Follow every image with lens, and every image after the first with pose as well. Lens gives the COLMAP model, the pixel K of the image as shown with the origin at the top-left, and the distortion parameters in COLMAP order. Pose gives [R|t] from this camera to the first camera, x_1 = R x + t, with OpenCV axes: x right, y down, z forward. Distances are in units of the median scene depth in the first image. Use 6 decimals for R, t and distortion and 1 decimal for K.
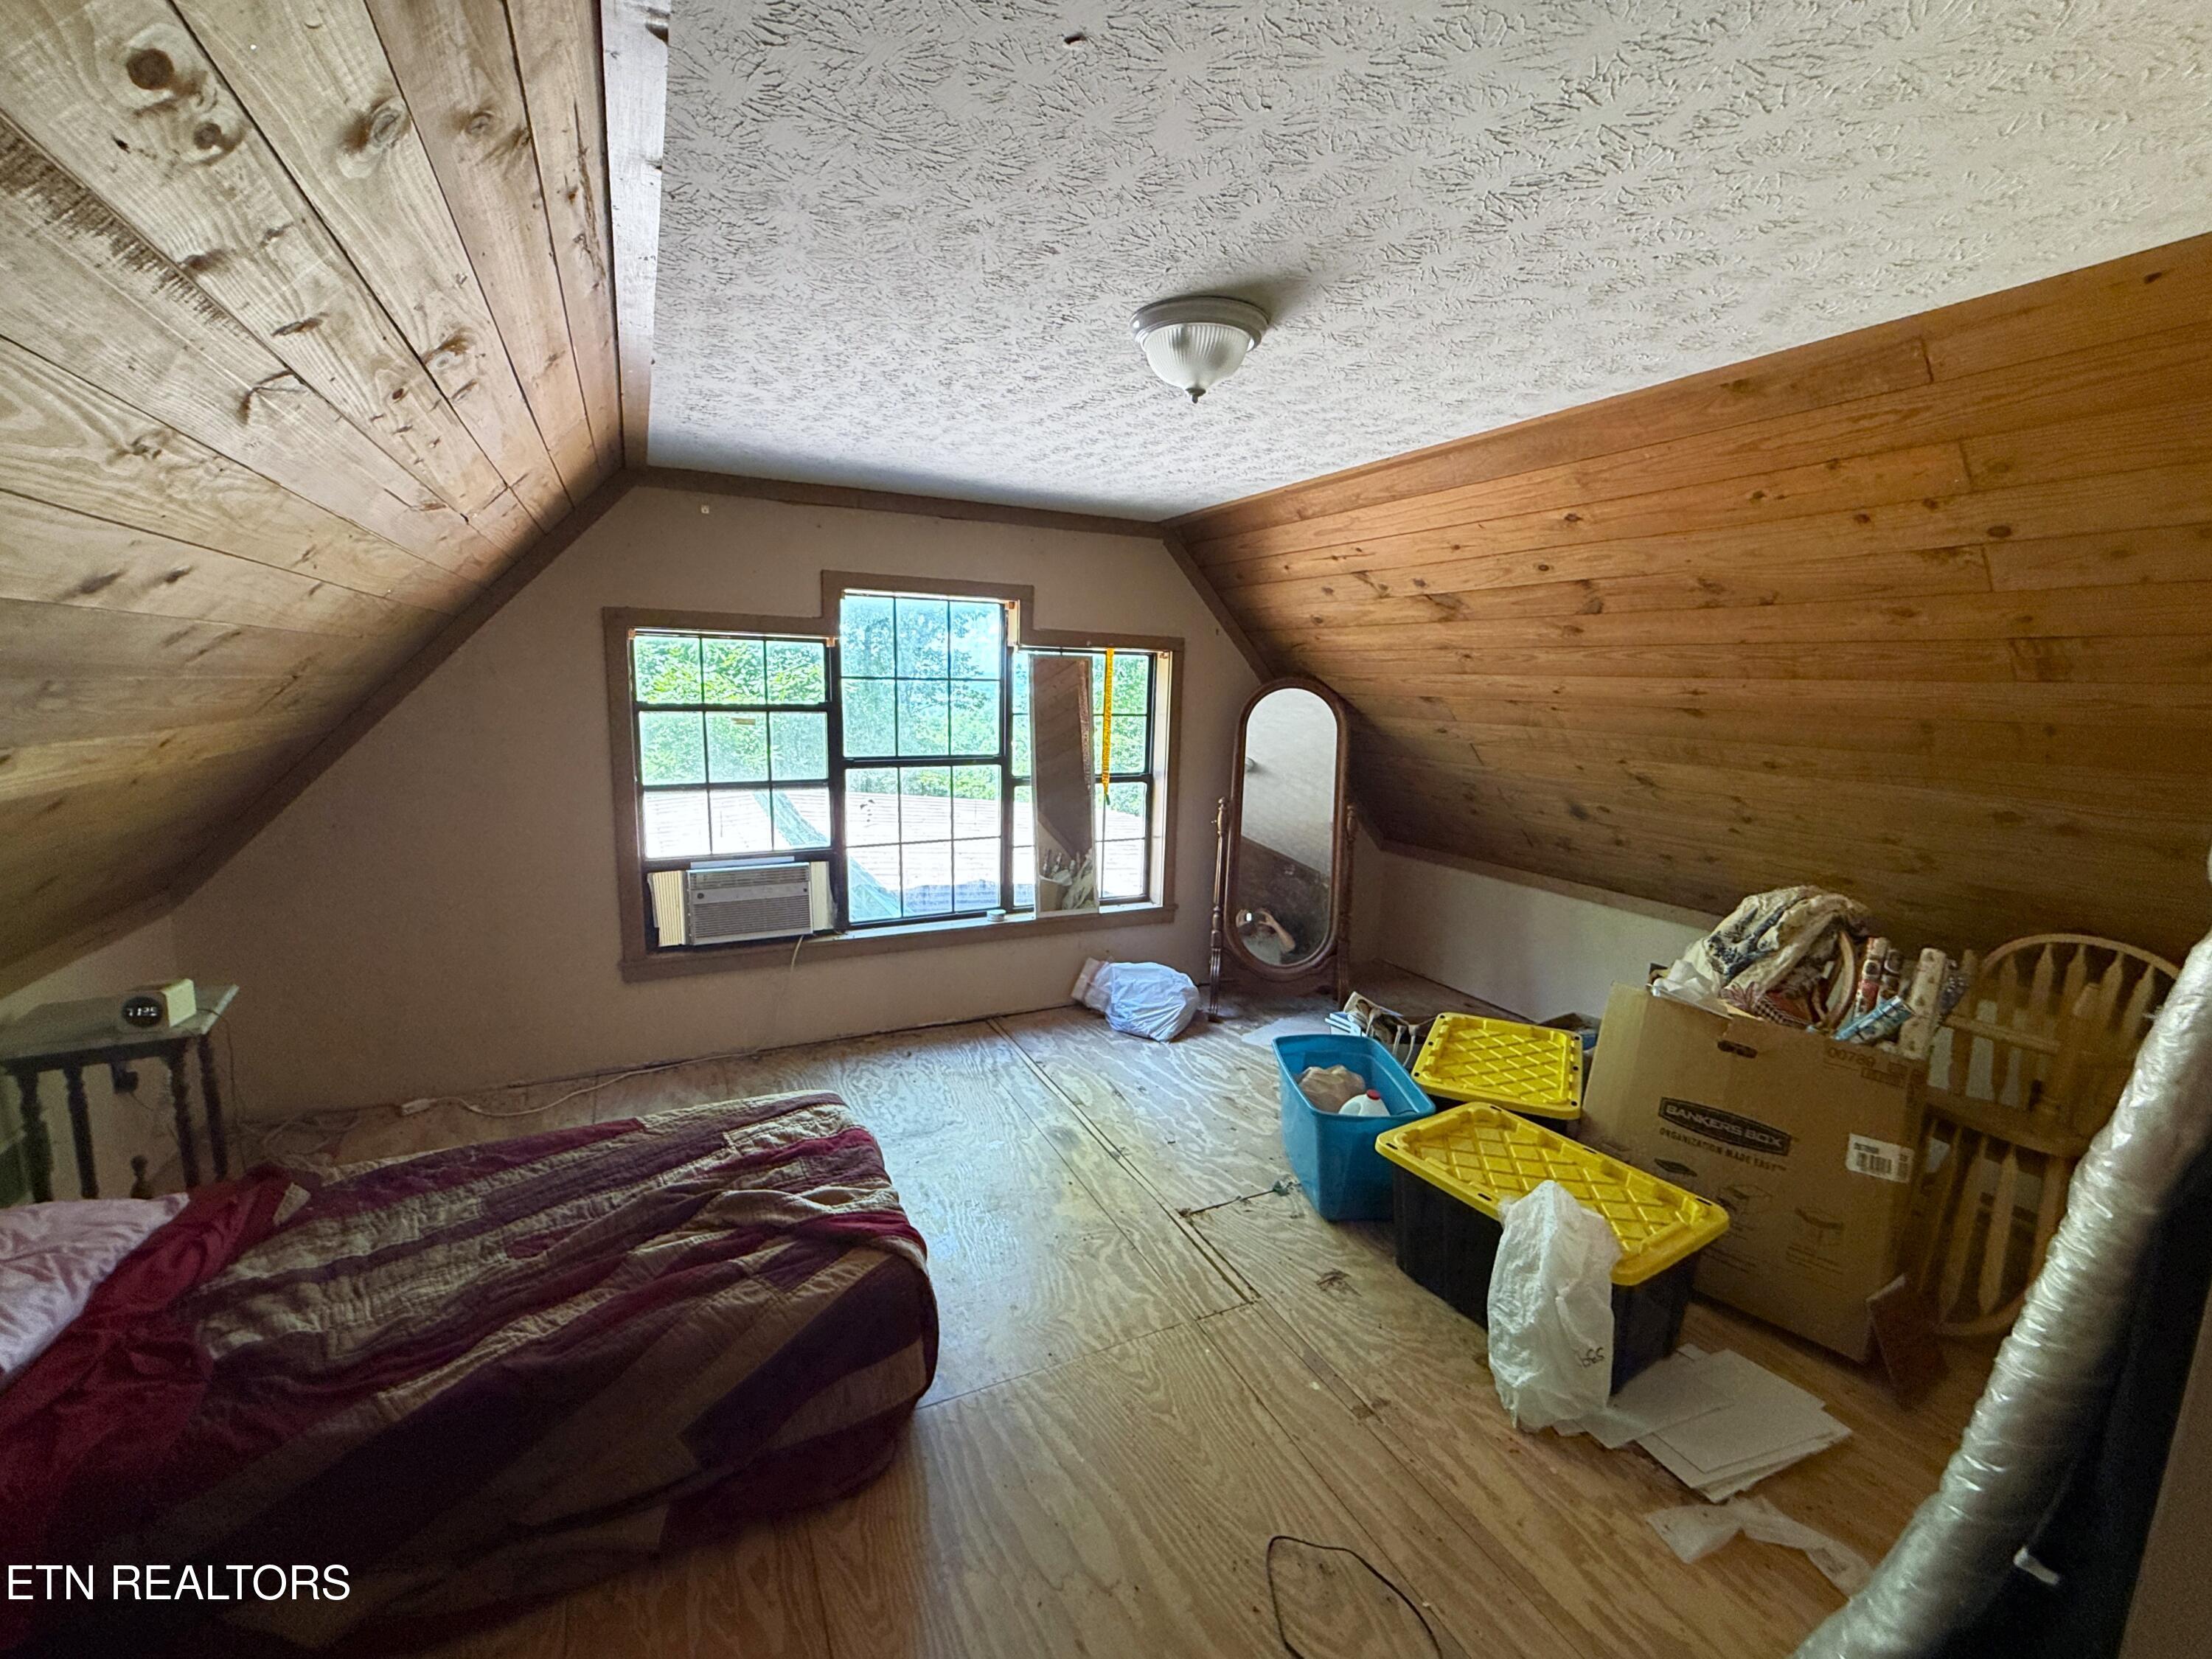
lens RADIAL K [[907.1, 0, 1095.2], [0, 907.1, 822.7], [0, 0, 1]] dist [-0.000627, 0.000330]
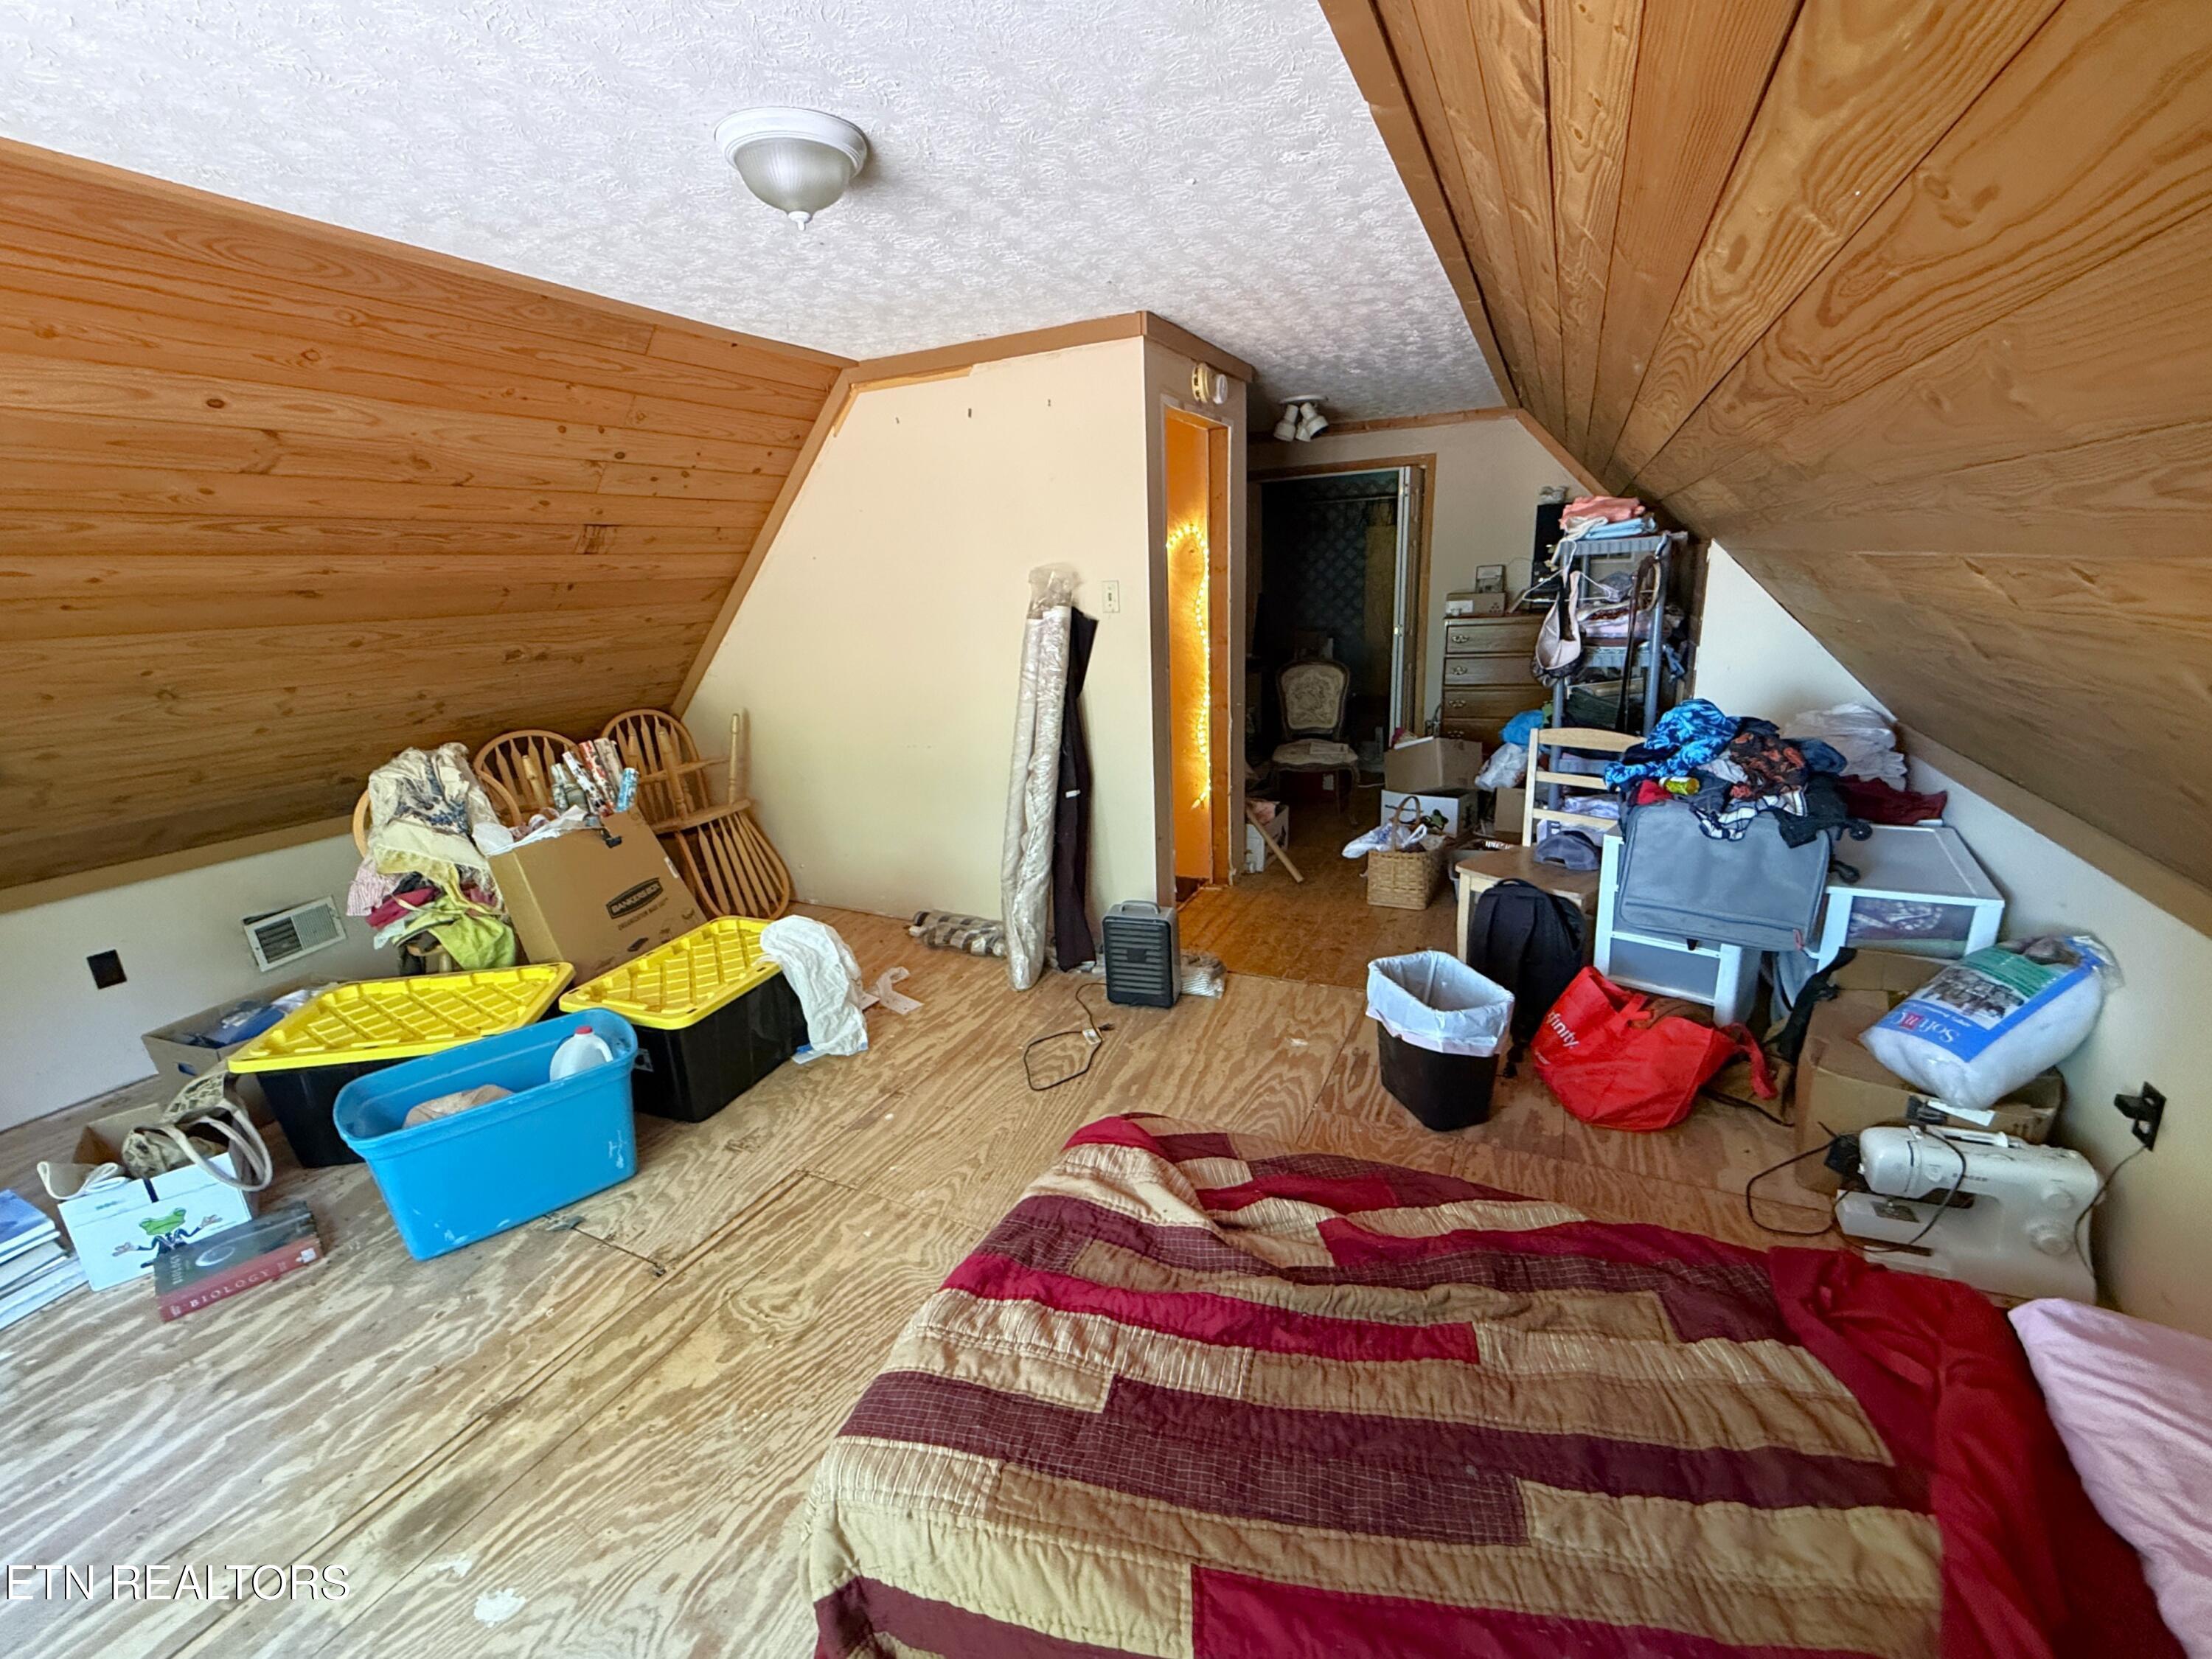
lens RADIAL K [[907.1, 0, 1095.2], [0, 907.1, 822.7], [0, 0, 1]] dist [-0.000627, 0.000330]
pose [[-0.598524, -0.213133, 0.772233, -0.685109], [0.155501, 0.914716, 0.372980, -0.150412], [-0.785868, 0.343321, -0.514337, 1.077132]]
